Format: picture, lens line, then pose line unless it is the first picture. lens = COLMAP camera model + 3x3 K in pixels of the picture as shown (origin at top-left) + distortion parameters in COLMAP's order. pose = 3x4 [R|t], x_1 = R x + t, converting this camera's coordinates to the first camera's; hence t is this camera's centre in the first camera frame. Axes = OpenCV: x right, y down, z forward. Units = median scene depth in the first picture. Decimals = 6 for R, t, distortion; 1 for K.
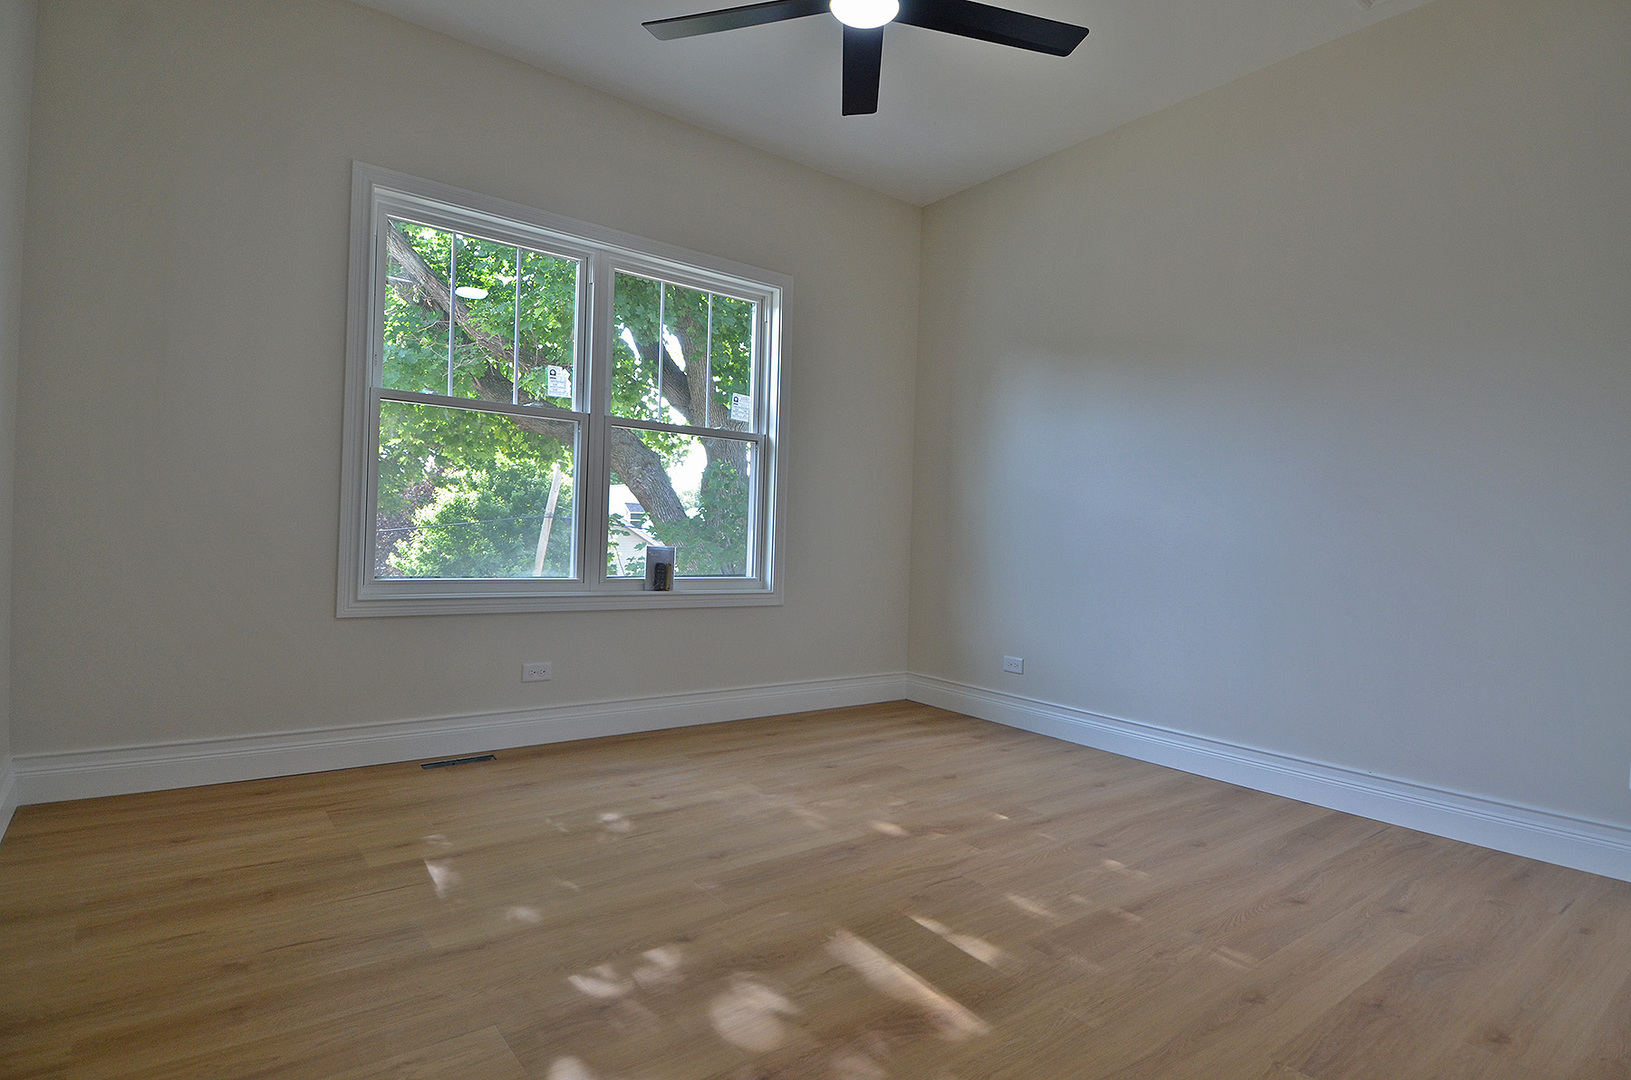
lens RADIAL K [[849.0, 0, 820.2], [0, 849.0, 537.4], [0, 0, 1]] dist [0.049307, -0.051961]
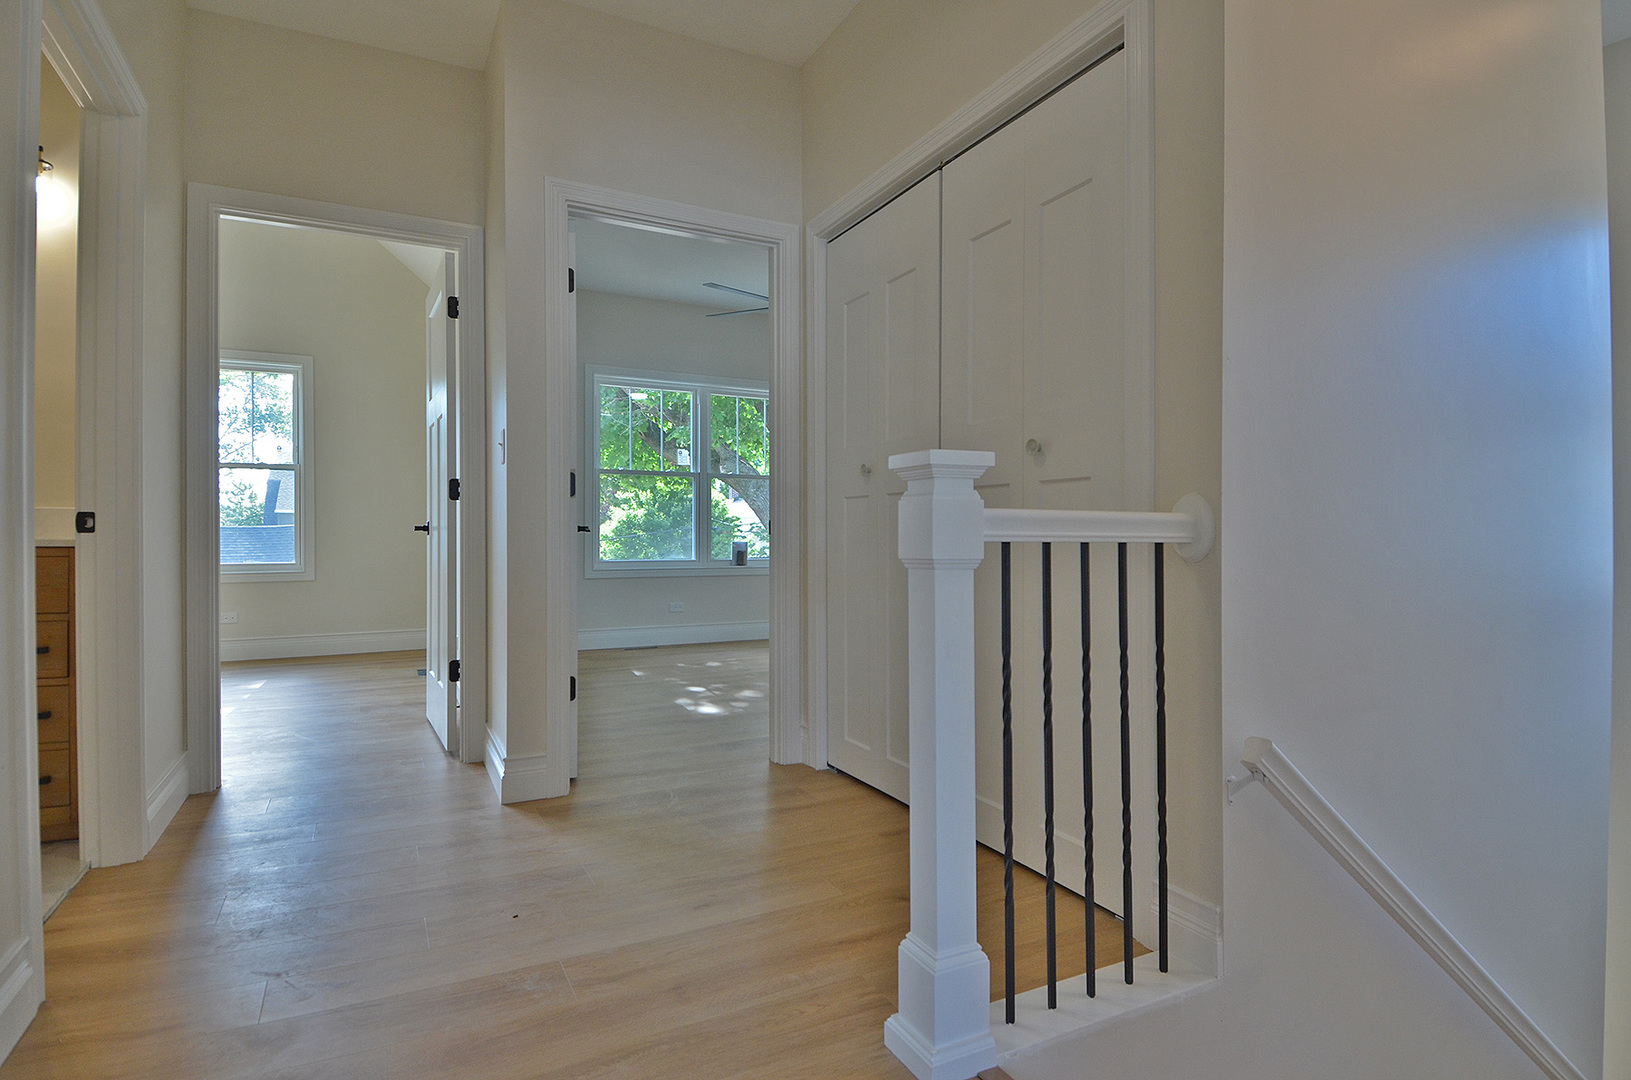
lens RADIAL K [[849.0, 0, 820.2], [0, 849.0, 537.4], [0, 0, 1]] dist [0.049307, -0.051961]
pose [[0.983686, -0.033989, -0.176652, 0.061751], [0.033184, 0.999421, -0.007511, 0.004240], [0.176805, 0.001526, 0.984245, -0.156125]]
